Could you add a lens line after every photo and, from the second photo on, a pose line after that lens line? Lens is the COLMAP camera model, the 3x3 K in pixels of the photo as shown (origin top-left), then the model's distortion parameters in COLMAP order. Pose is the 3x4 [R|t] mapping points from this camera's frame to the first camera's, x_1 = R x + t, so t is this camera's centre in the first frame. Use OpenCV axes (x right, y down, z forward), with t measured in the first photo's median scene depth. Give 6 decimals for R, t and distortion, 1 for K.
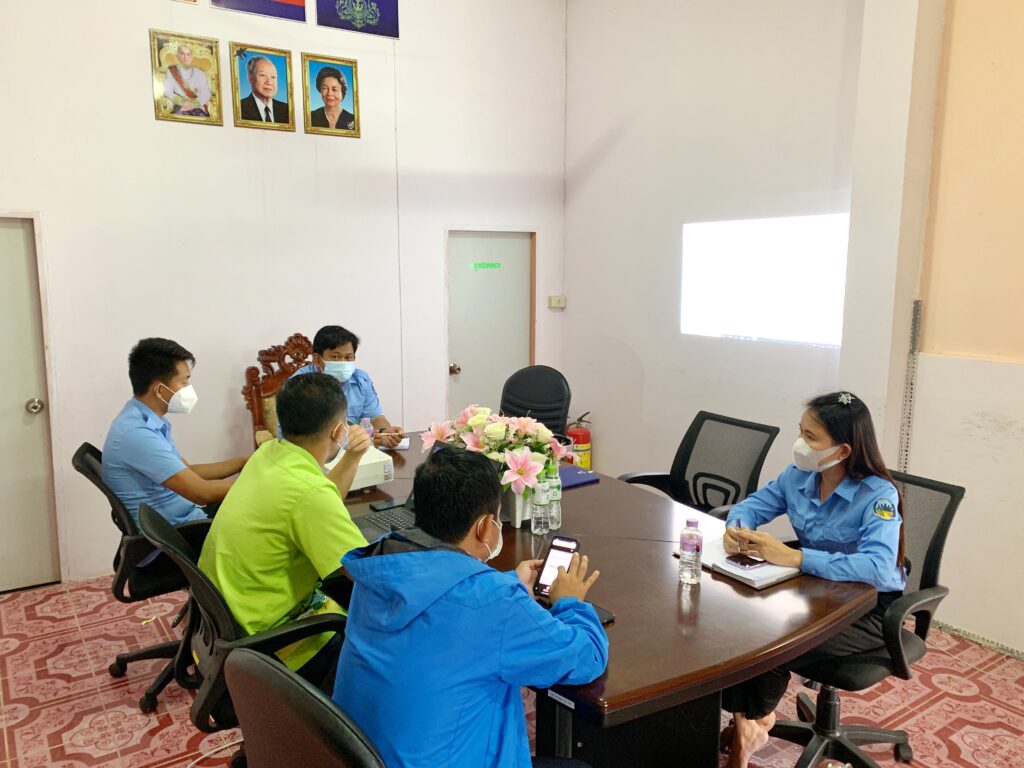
lens RADIAL K [[779.6, 0, 516.4], [0, 779.6, 382.2], [0, 0, 1]] dist [0.029510, -0.037617]
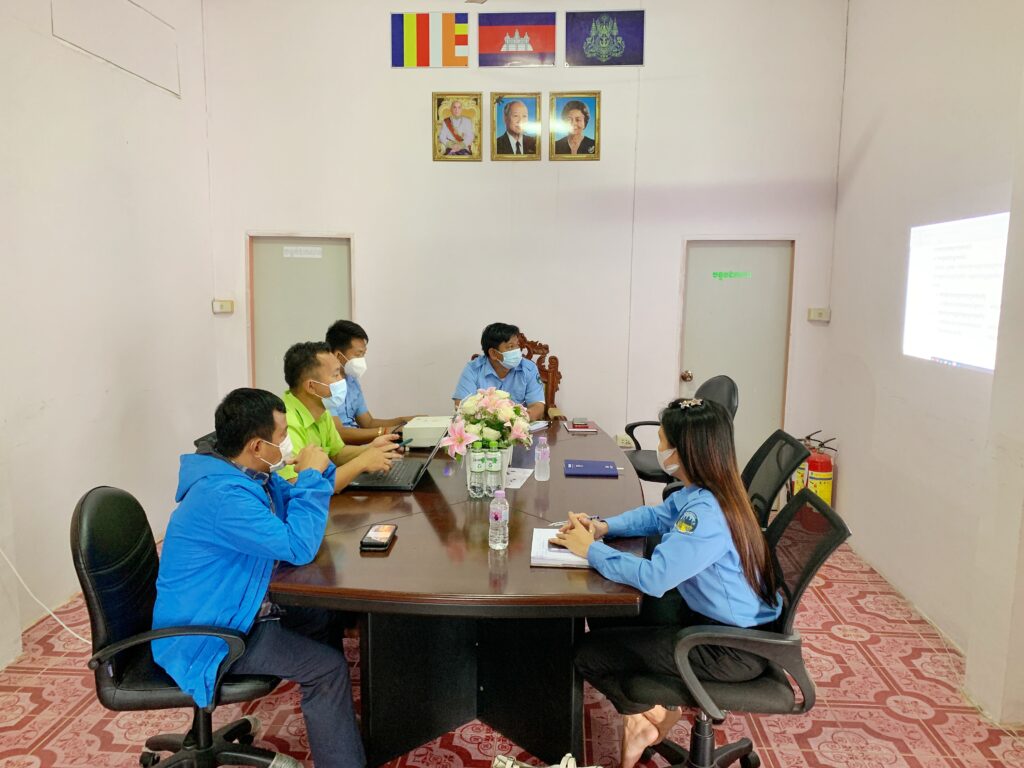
lens RADIAL K [[779.6, 0, 516.9], [0, 779.6, 383.9], [0, 0, 1]] dist [0.029510, -0.037617]
pose [[0.790834, 0.091063, -0.605218, 0.439774], [-0.102090, 0.994642, 0.016257, 0.000009], [0.603456, 0.048930, 0.795894, 0.058938]]
